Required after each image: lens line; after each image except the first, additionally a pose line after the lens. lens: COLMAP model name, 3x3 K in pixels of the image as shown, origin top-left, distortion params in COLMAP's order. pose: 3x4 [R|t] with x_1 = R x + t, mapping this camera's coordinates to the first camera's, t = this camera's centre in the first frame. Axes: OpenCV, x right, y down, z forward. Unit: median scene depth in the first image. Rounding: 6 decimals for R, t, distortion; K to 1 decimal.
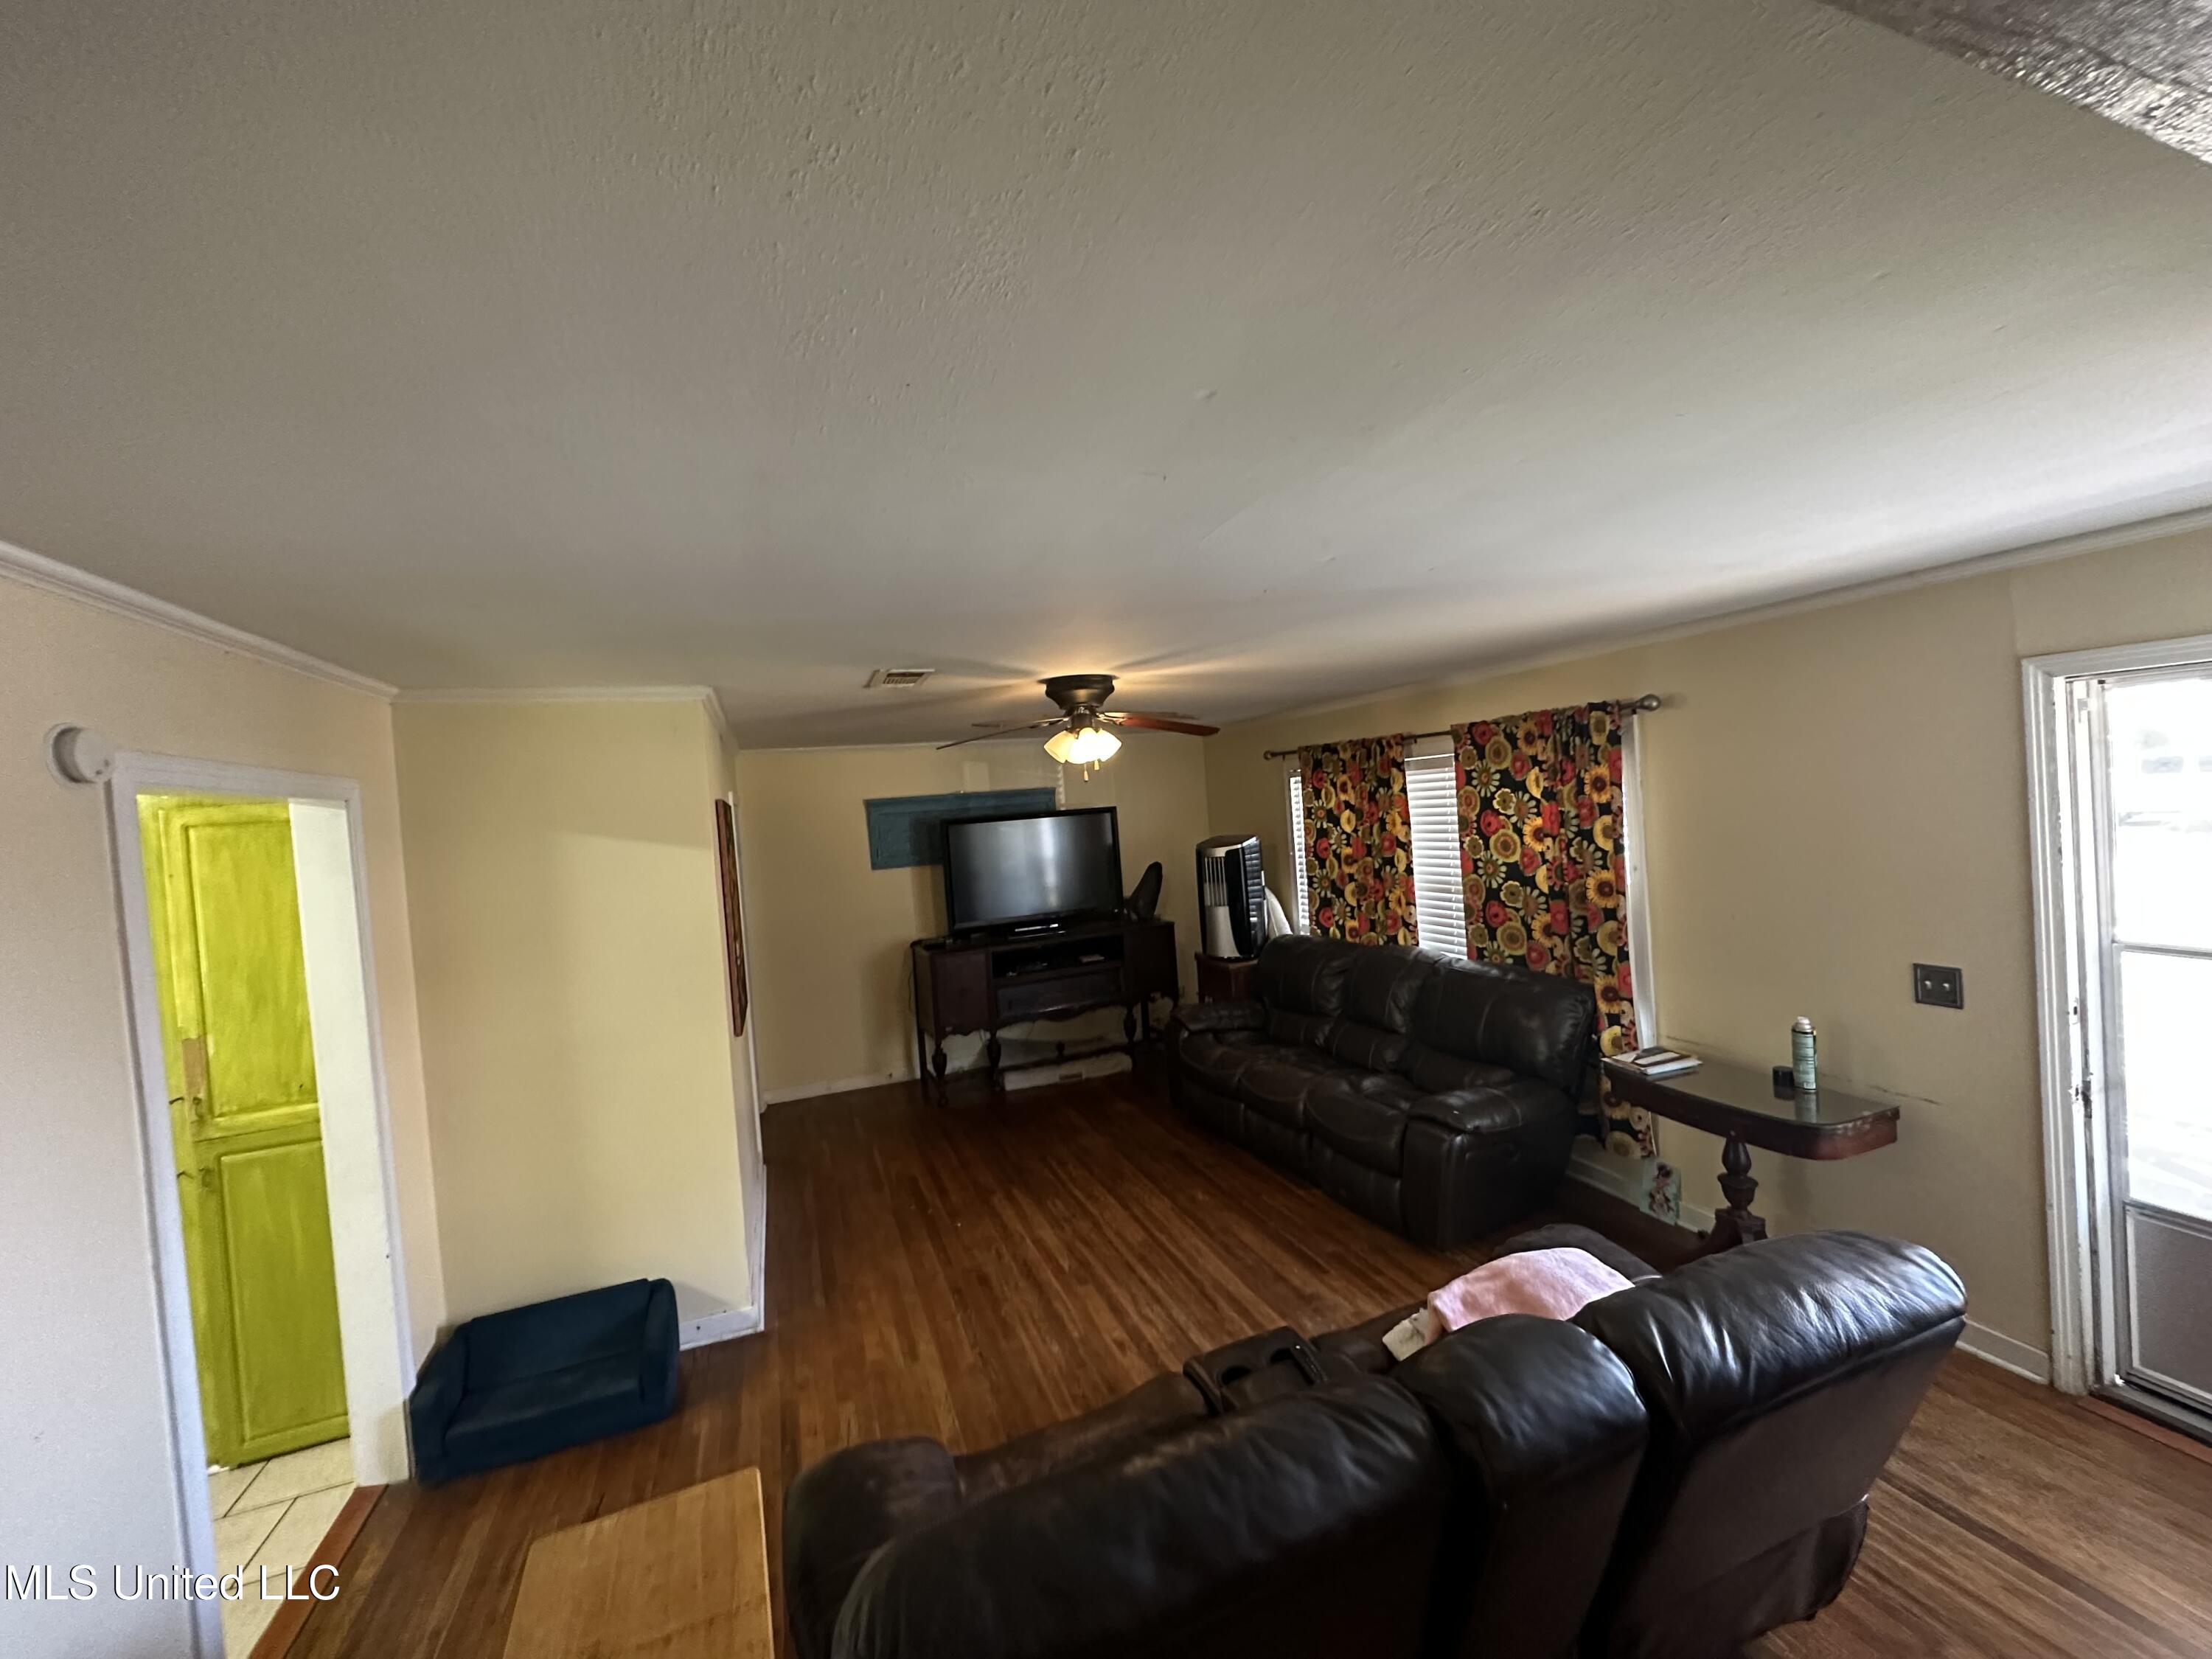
lens RADIAL K [[879.8, 0, 1106.8], [0, 879.8, 825.2], [0, 0, 1]] dist [-0.001669, 0.000239]
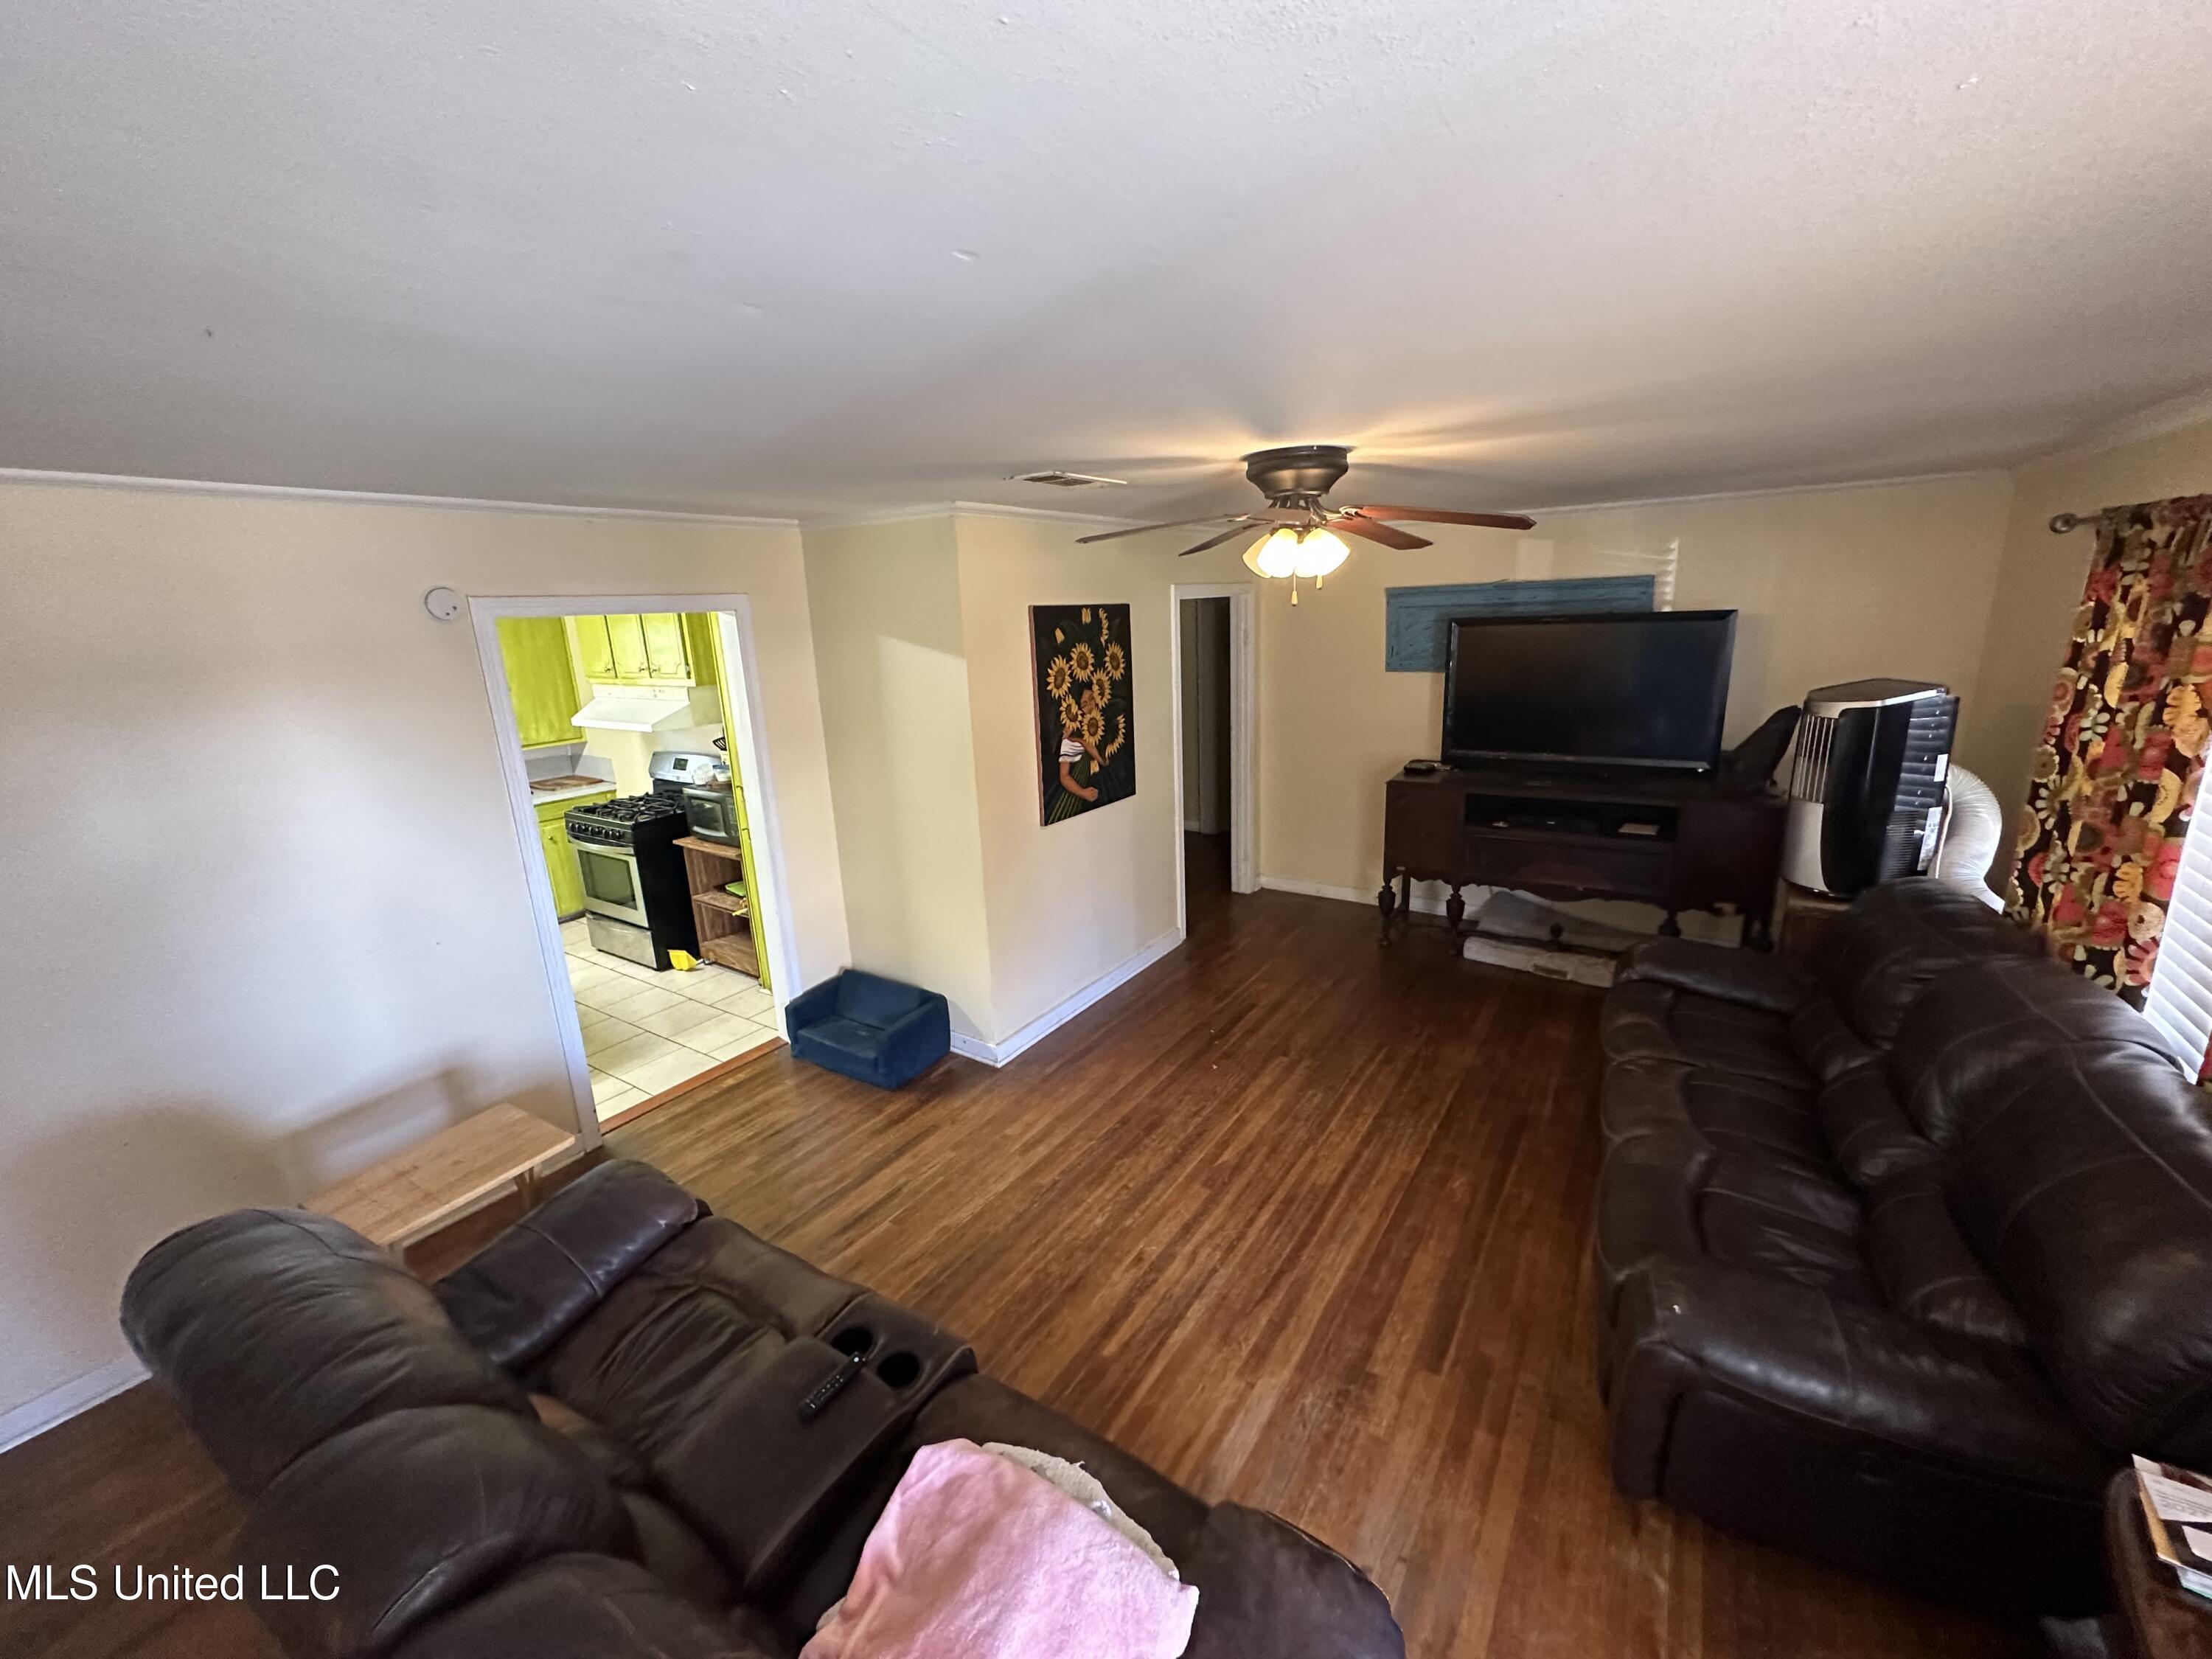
lens RADIAL K [[879.8, 0, 1109.3], [0, 879.8, 827.3], [0, 0, 1]] dist [-0.001669, 0.000239]
pose [[0.583578, 0.244297, -0.774439, 0.431130], [-0.019725, 0.957659, 0.287229, -0.069394], [0.811817, -0.152345, 0.563688, 0.388630]]
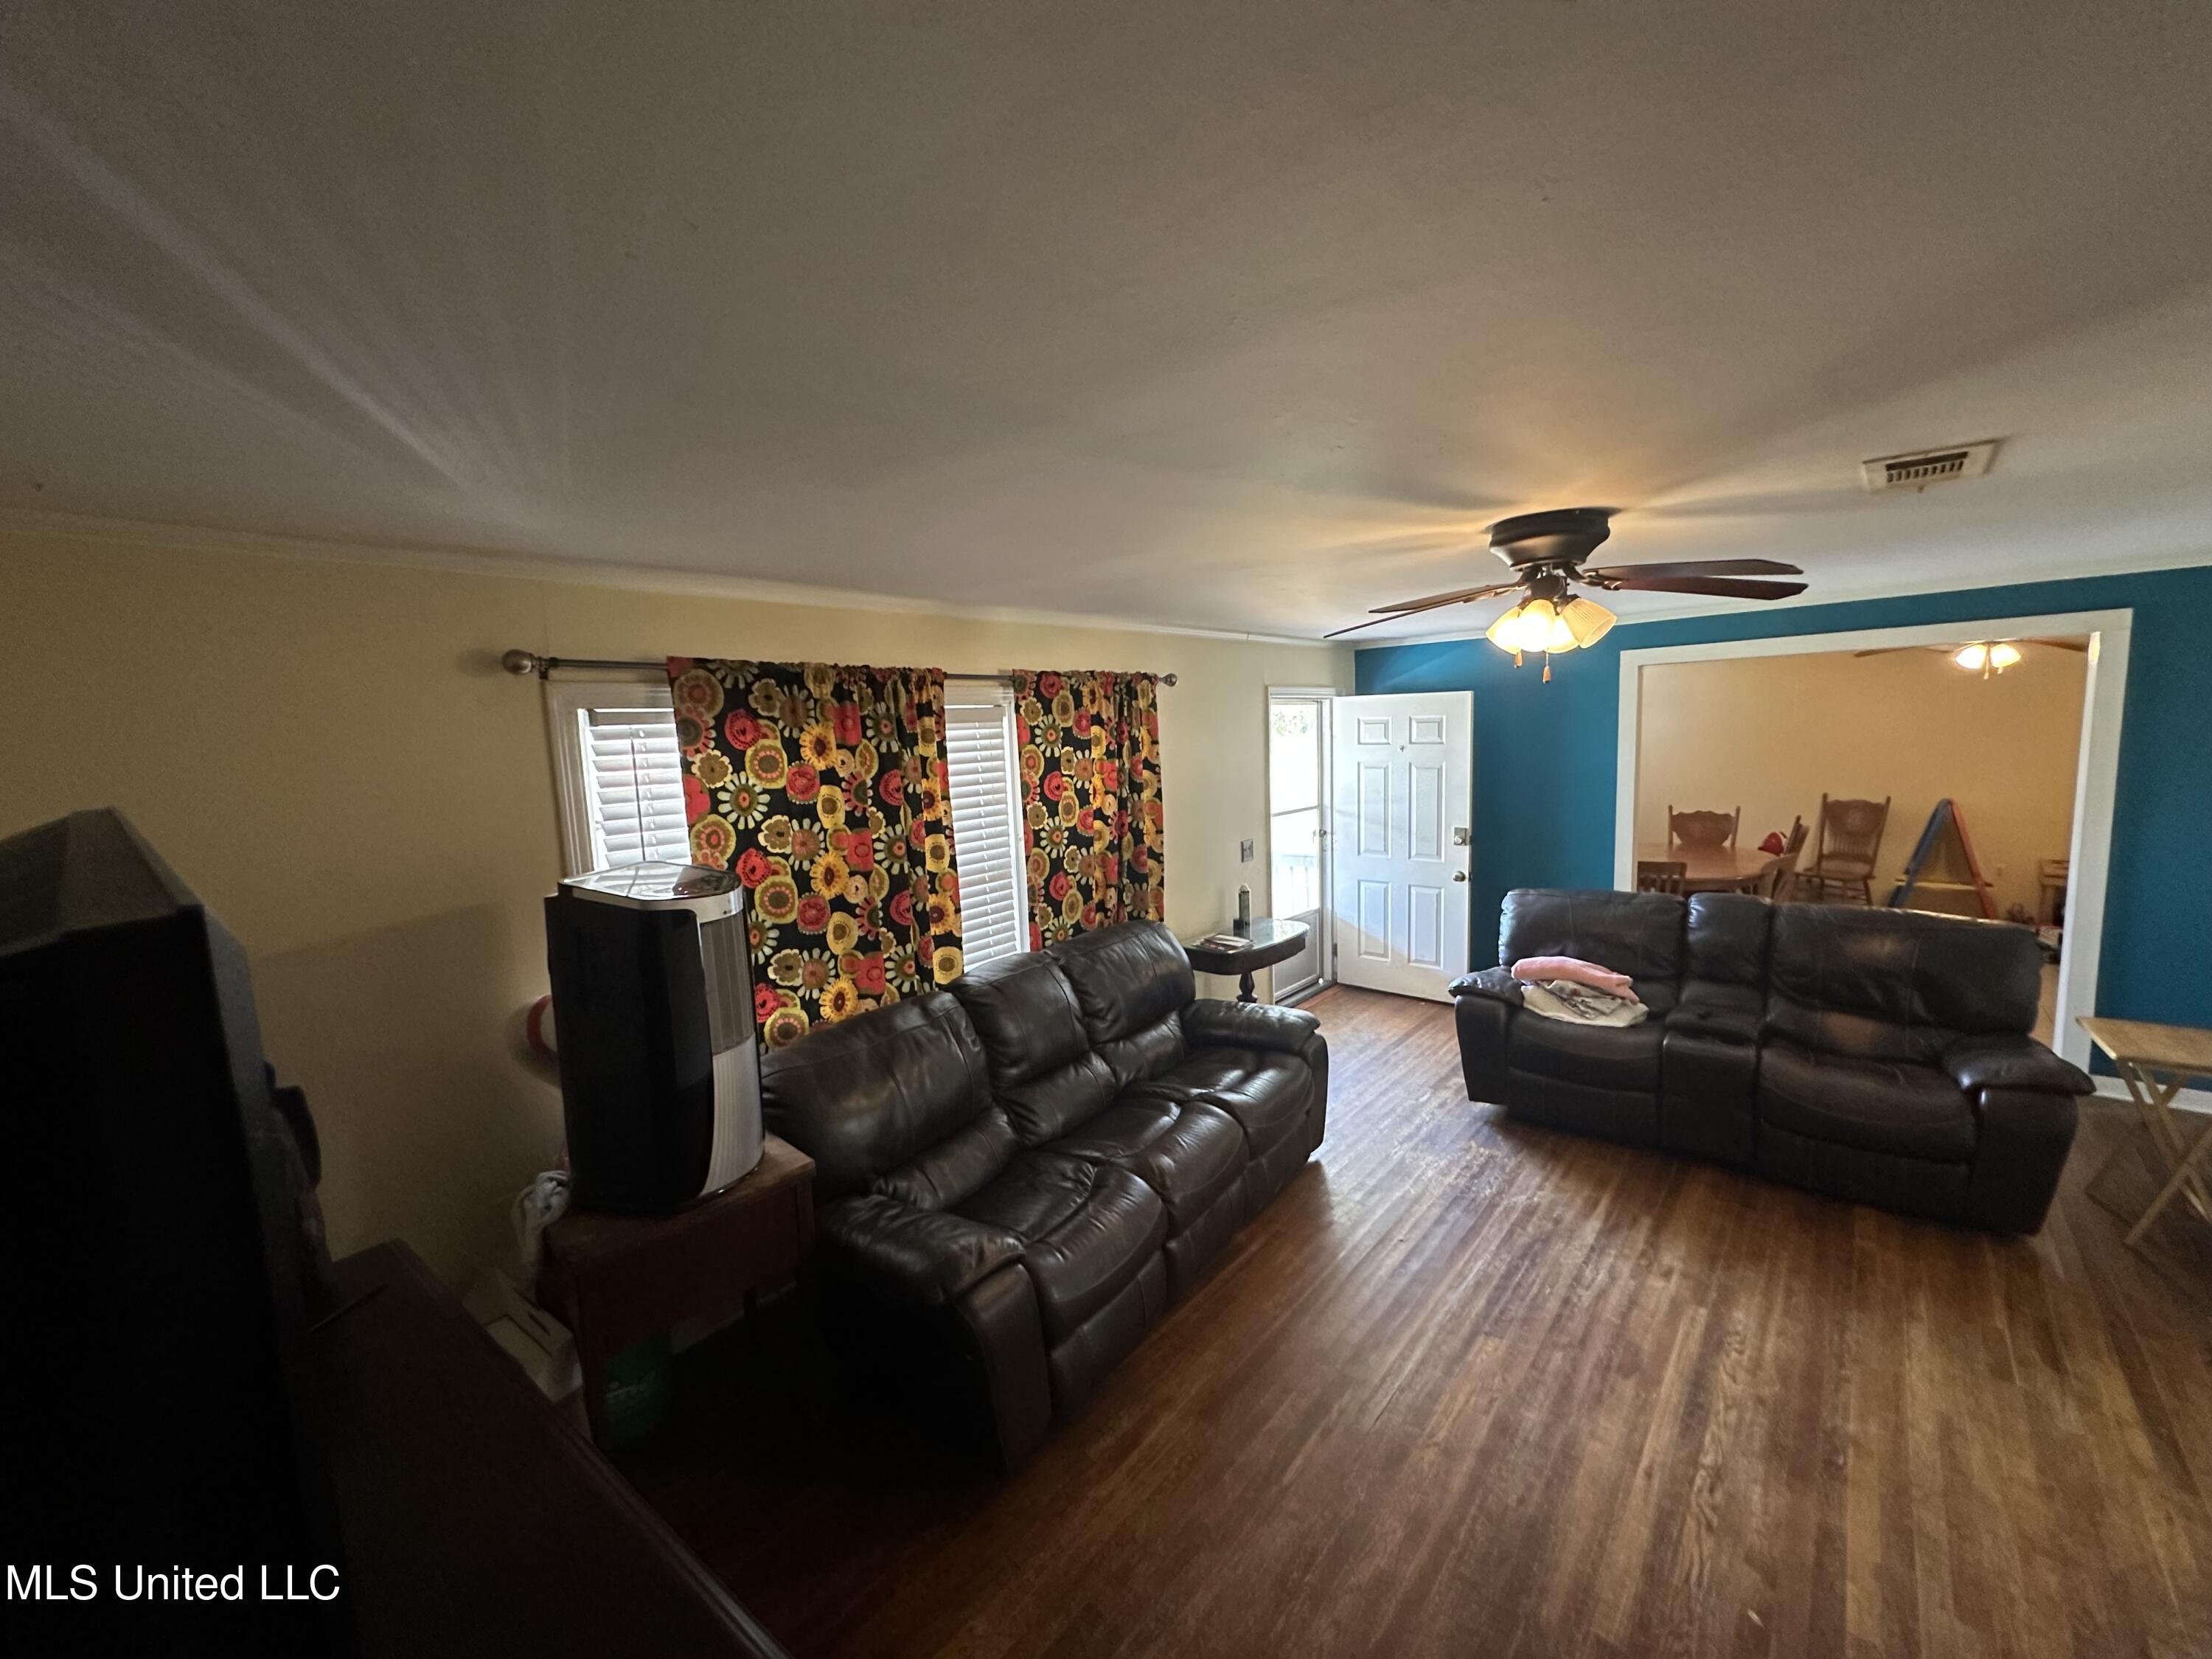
lens RADIAL K [[879.8, 0, 1103.4], [0, 879.8, 829.2], [0, 0, 1]] dist [-0.001669, 0.000239]
pose [[-0.470569, -0.012622, 0.882273, -0.392683], [0.095587, 0.993284, 0.065192, -0.012576], [-0.877170, 0.115011, -0.466202, 1.411662]]
